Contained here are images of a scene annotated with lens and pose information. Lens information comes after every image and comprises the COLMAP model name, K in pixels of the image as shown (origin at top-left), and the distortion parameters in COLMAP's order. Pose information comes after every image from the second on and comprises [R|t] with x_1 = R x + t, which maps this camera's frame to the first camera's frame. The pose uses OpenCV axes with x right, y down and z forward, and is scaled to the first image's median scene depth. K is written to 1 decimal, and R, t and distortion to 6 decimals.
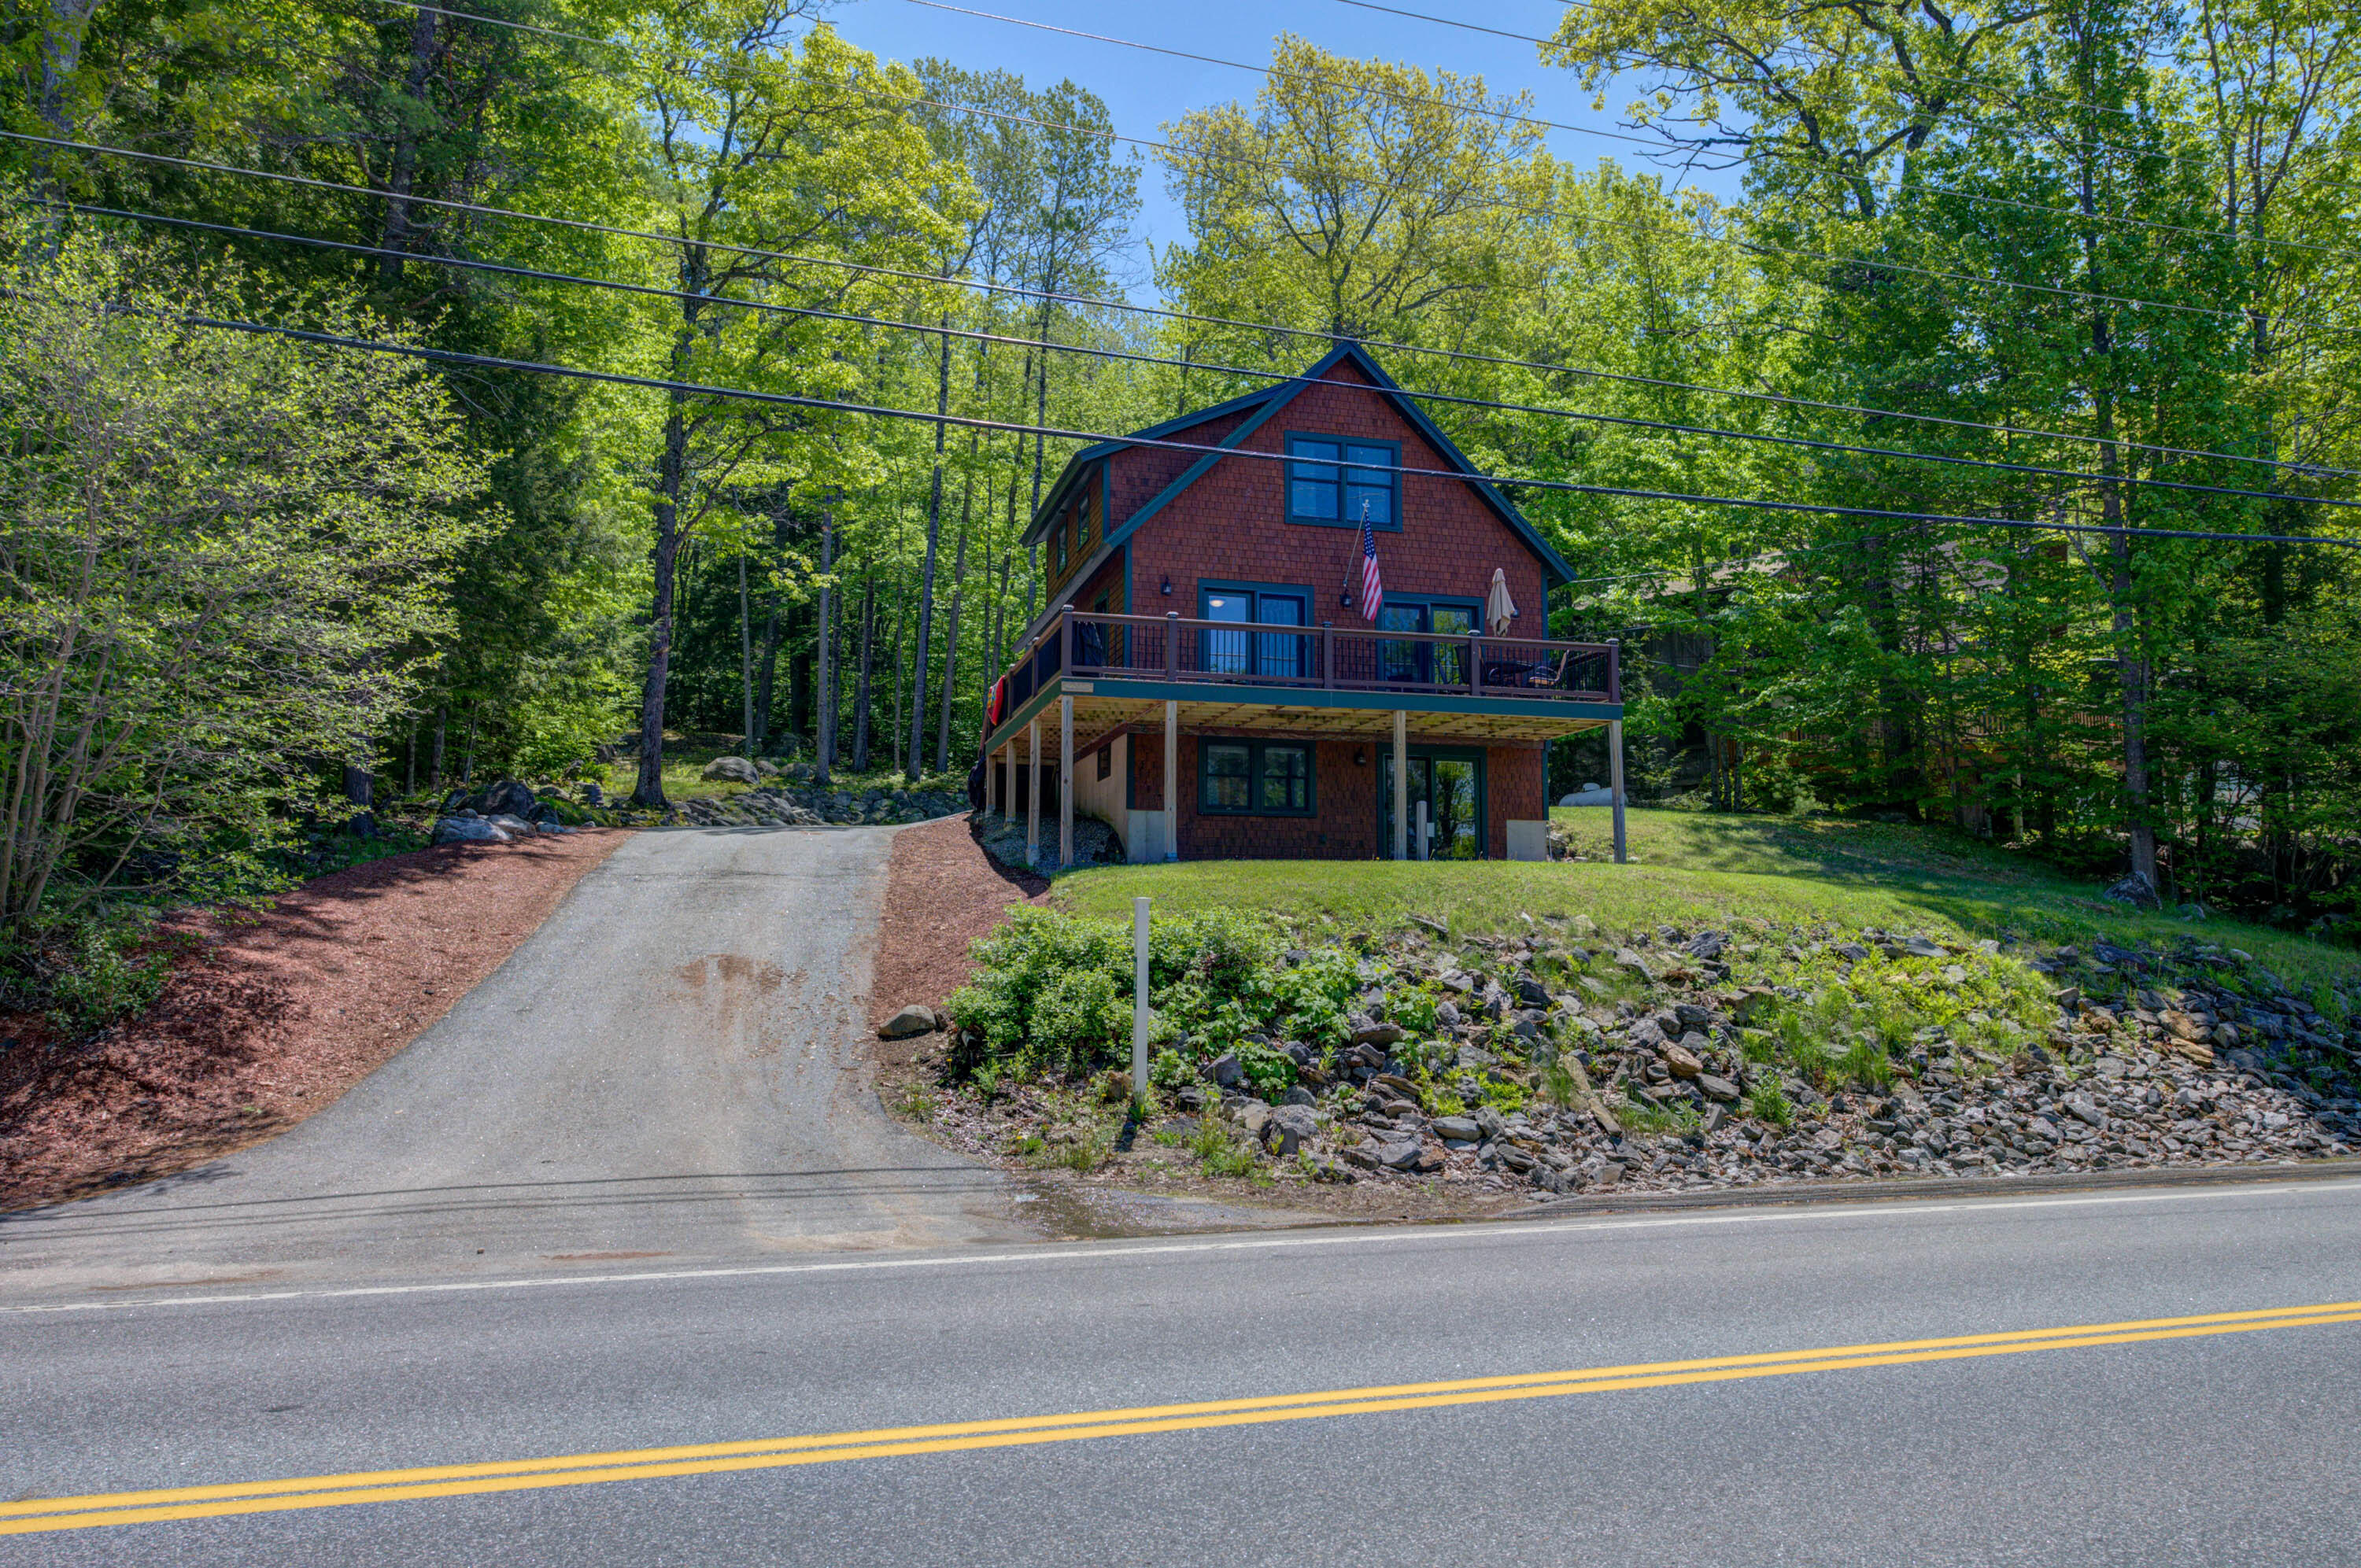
lens RADIAL K [[1550.1, 0, 1188.1], [0, 1550.1, 783.5], [0, 0, 1]] dist [0.008450, 0.000605]
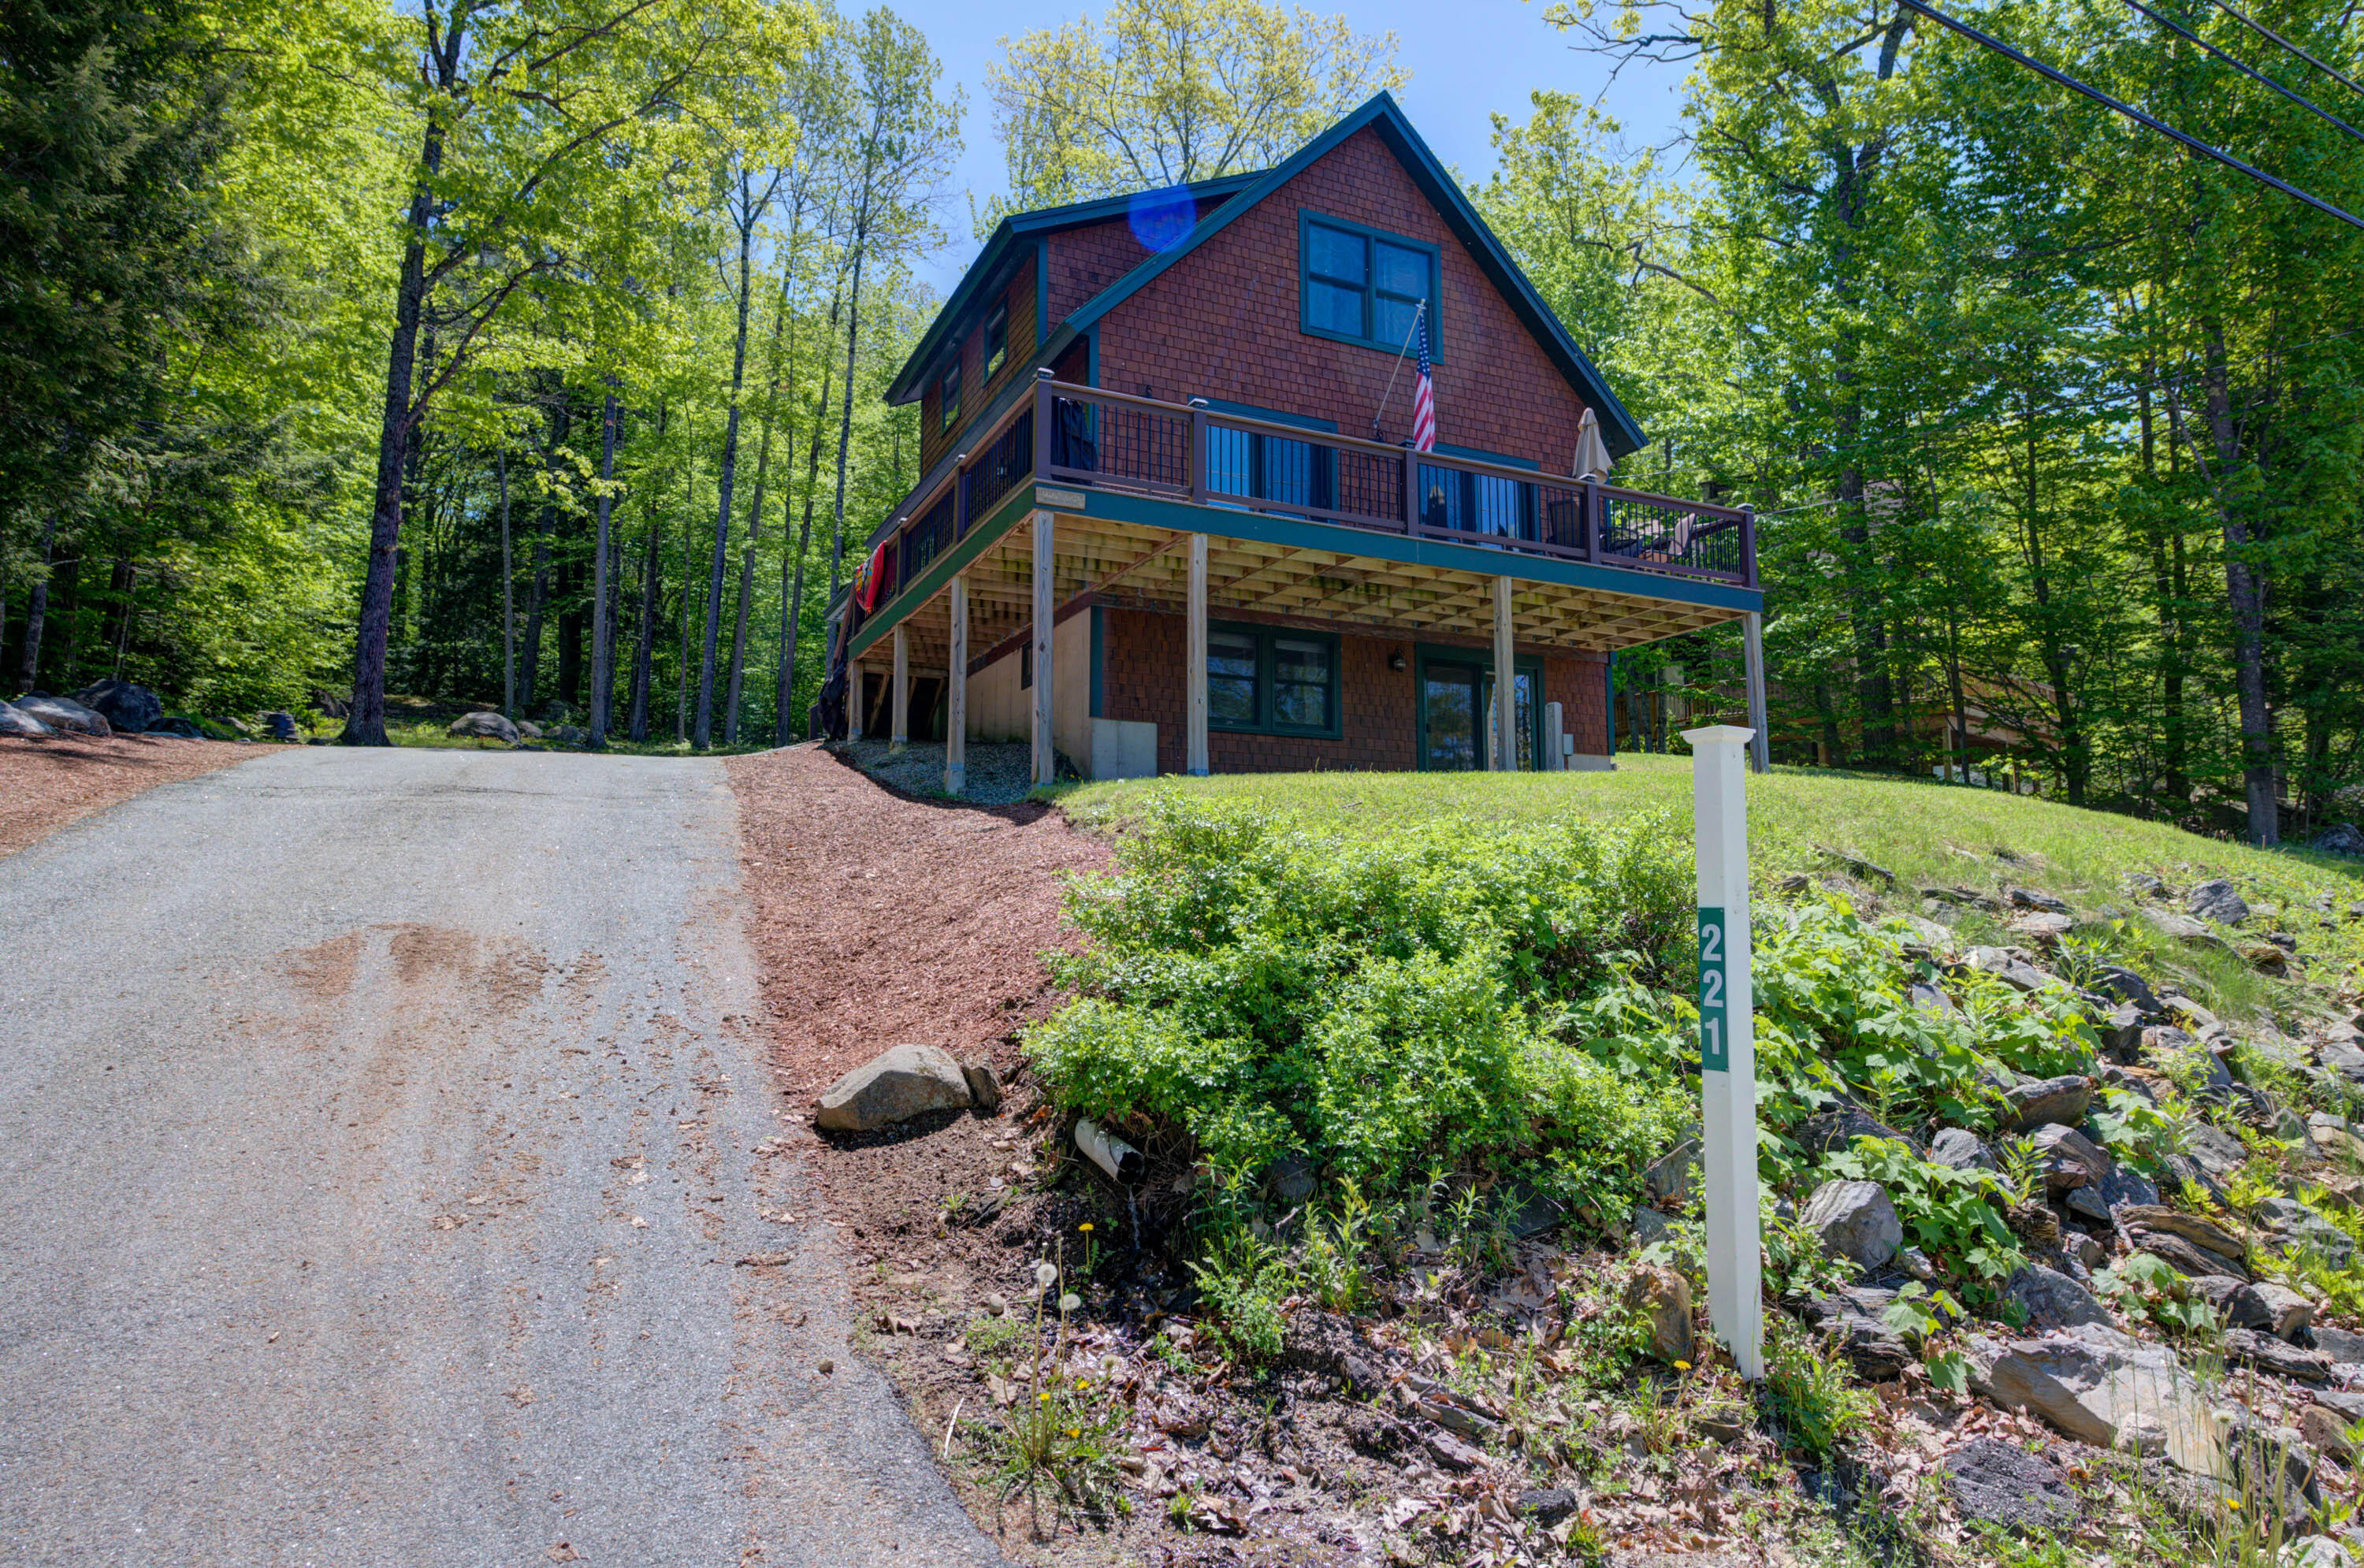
lens RADIAL K [[1349.9, 0, 1187.8], [0, 1349.9, 783.2], [0, 0, 1]] dist [-0.001324, -0.001451]
pose [[0.982337, 0.016679, 0.186376, -0.086327], [-0.015660, 0.999853, -0.006942, 0.039449], [-0.186465, 0.003900, 0.982454, 0.328876]]
